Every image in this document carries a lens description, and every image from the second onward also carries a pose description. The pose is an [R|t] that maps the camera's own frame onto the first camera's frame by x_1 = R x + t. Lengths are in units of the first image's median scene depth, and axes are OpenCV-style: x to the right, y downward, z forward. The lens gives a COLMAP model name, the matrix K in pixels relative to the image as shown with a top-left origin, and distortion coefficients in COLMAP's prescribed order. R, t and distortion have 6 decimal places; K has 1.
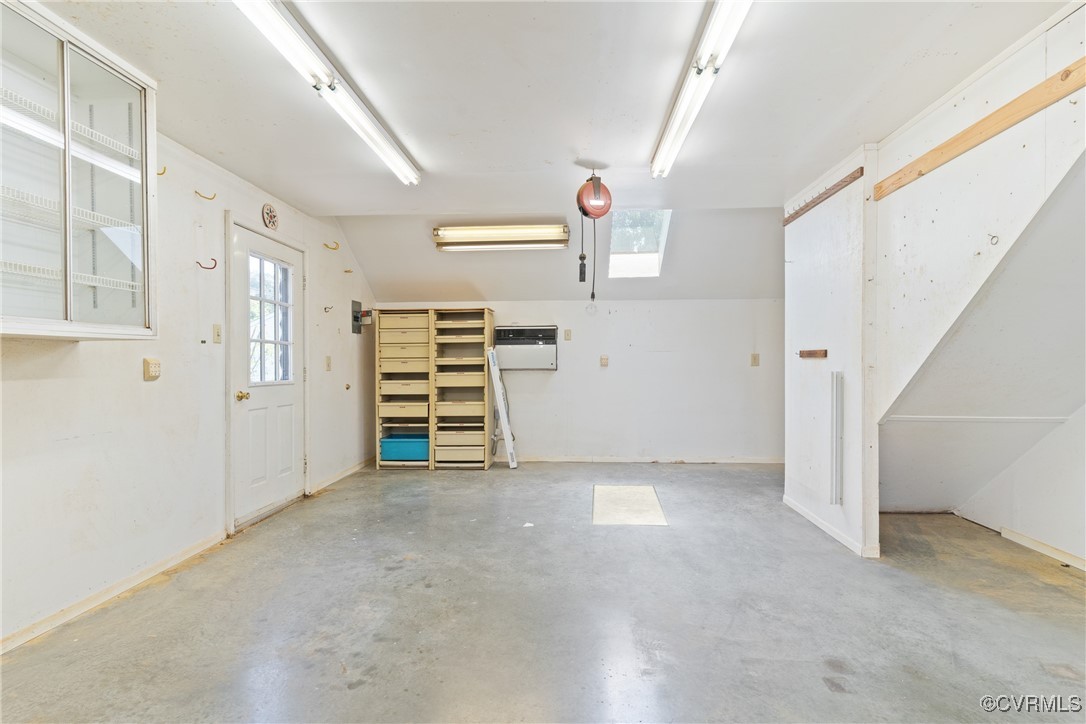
lens RADIAL K [[523.4, 0, 542.0], [0, 523.4, 374.9], [0, 0, 1]] dist [0.001182, -0.000761]
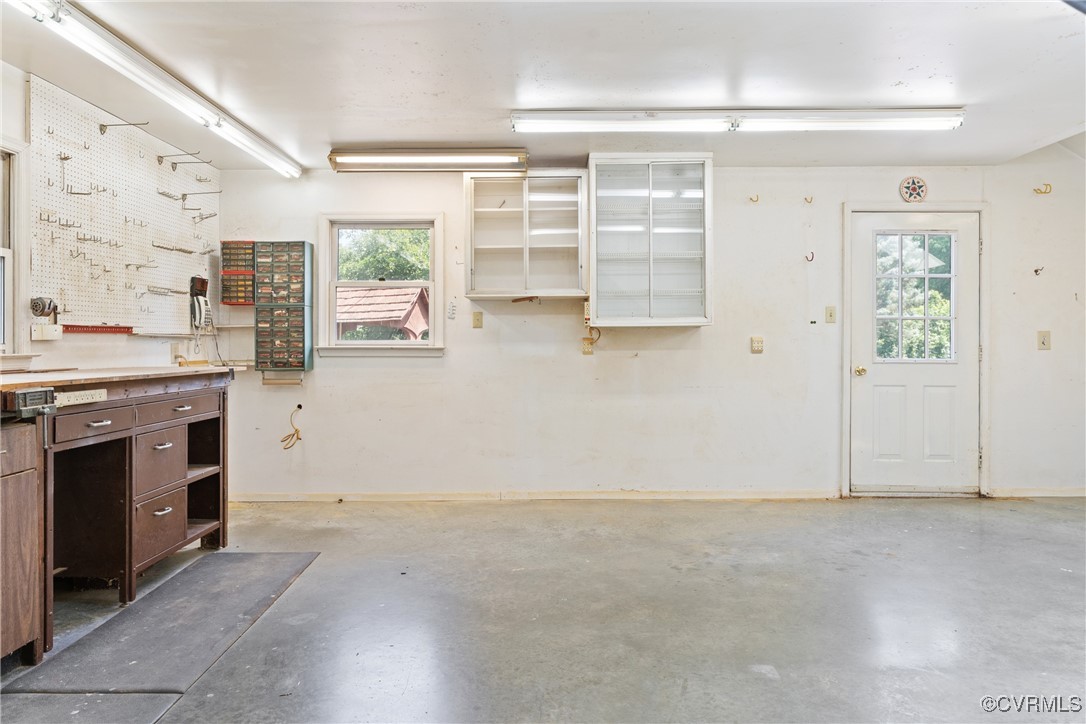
lens RADIAL K [[671.0, 0, 544.4], [0, 671.0, 354.1], [0, 0, 1]] dist [-0.001213, 0.001793]
pose [[0.055601, 0.024441, -0.998154, 0.655759], [-0.020528, 0.999517, 0.023331, -0.011276], [0.998242, 0.019193, 0.056076, 0.243254]]
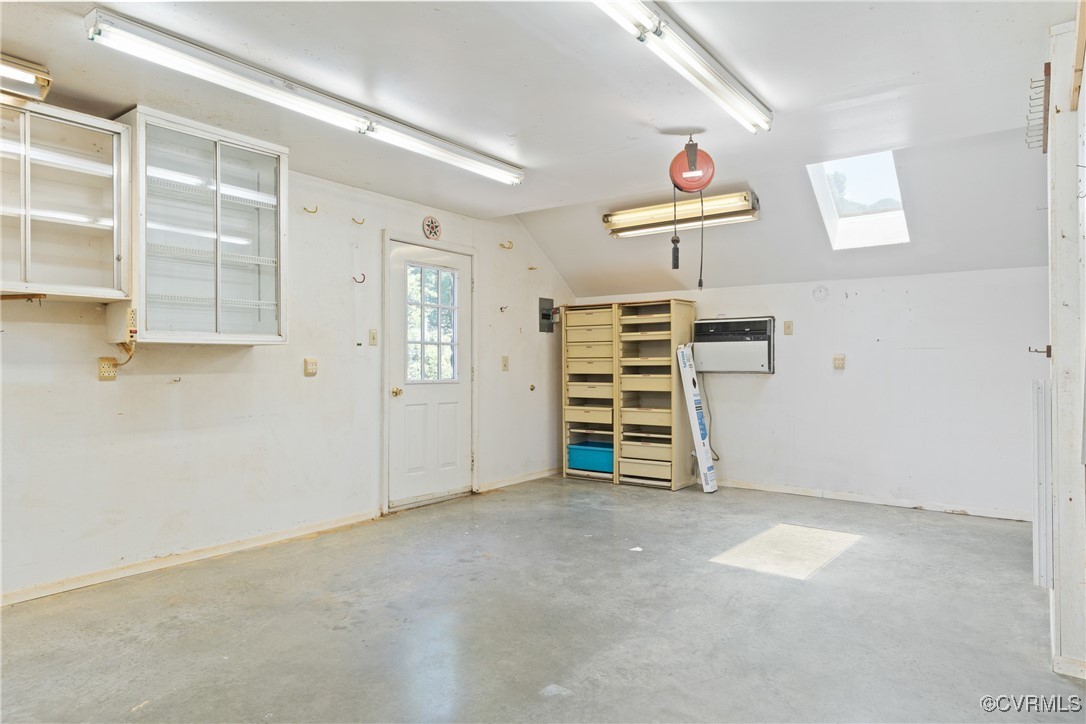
lens RADIAL K [[659.5, 0, 534.7], [0, 659.5, 370.6], [0, 0, 1]] dist [-0.003484, 0.000441]
pose [[0.834384, 0.010658, -0.551080, 0.393060], [-0.017203, 0.999830, -0.006710, -0.001076], [0.550915, 0.015079, 0.834425, -0.015225]]
